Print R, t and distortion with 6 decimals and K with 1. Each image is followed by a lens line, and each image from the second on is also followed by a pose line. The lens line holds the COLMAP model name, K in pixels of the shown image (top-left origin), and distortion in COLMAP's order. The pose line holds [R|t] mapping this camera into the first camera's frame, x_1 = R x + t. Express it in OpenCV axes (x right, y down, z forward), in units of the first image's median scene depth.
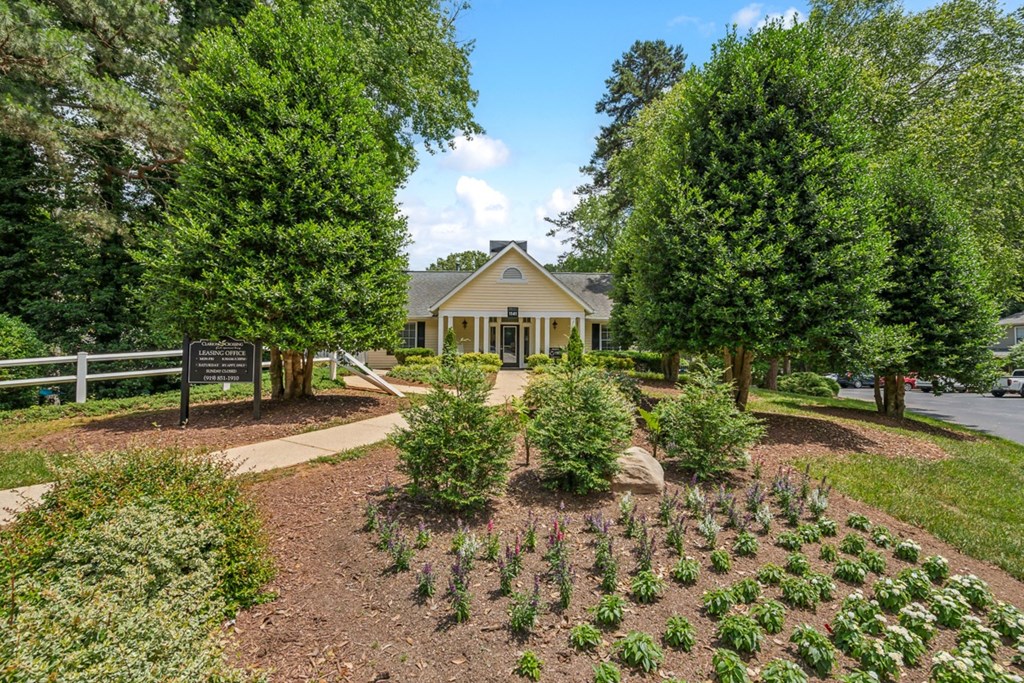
lens RADIAL K [[471.0, 0, 512.1], [0, 471.0, 343.1], [0, 0, 1]] dist [0.001446, 0.000899]
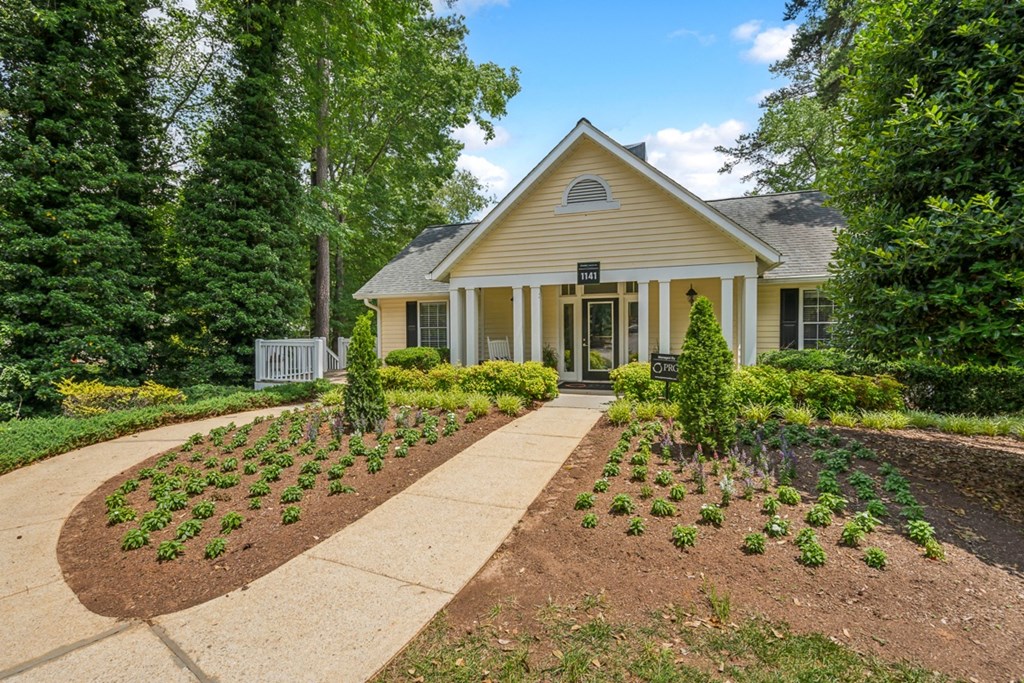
lens RADIAL K [[471.0, 0, 512.6], [0, 471.0, 341.8], [0, 0, 1]] dist [0.001446, 0.000899]
pose [[0.931735, -0.007702, -0.363057, 0.094279], [0.024511, 0.998829, 0.041713, -0.015623], [0.362311, -0.047764, 0.930833, 0.476707]]
